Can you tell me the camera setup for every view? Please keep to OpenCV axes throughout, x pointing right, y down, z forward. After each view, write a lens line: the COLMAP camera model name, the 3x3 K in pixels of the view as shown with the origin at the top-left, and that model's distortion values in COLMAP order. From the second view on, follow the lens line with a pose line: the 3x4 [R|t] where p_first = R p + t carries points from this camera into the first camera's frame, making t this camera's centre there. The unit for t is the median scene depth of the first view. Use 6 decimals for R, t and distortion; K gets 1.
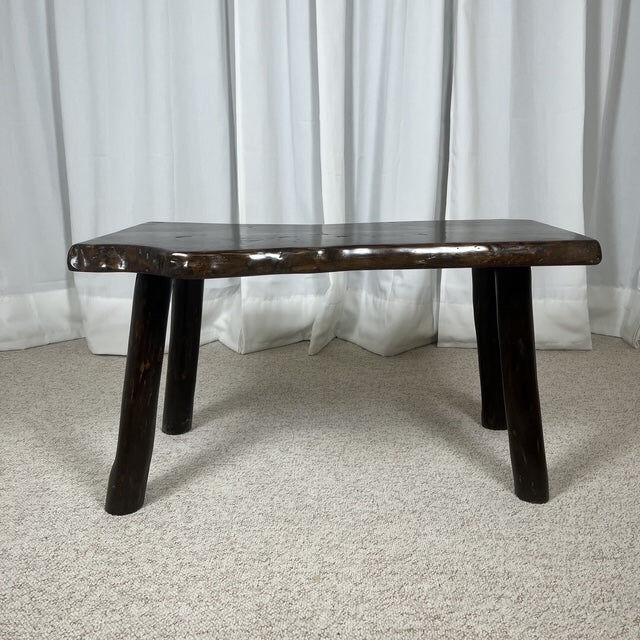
lens RADIAL K [[653.1, 0, 317.9], [0, 653.1, 317.7], [0, 0, 1]] dist [0.026309, 0.000000]
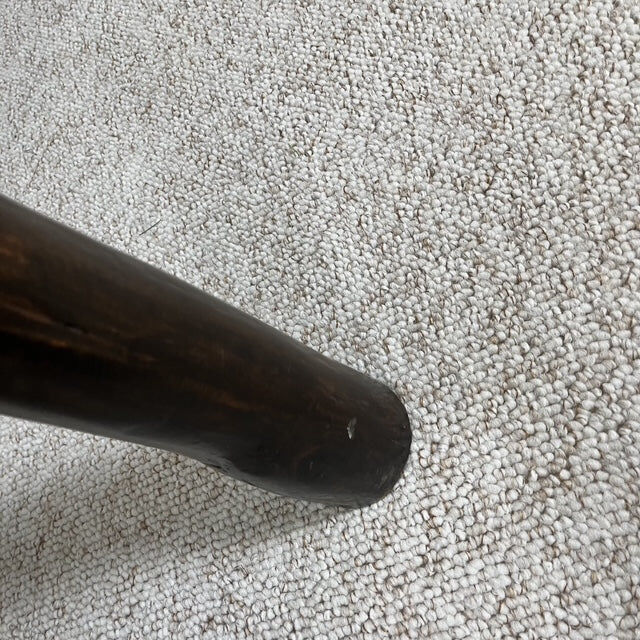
lens RADIAL K [[653.1, 0, 324.2], [0, 653.1, 317.2], [0, 0, 1]] dist [0.026309, 0.000000]
pose [[0.420999, -0.905956, 0.044772, -0.193465], [0.620973, 0.323842, 0.713806, 0.095492], [-0.661176, -0.272709, 0.698911, 0.679971]]
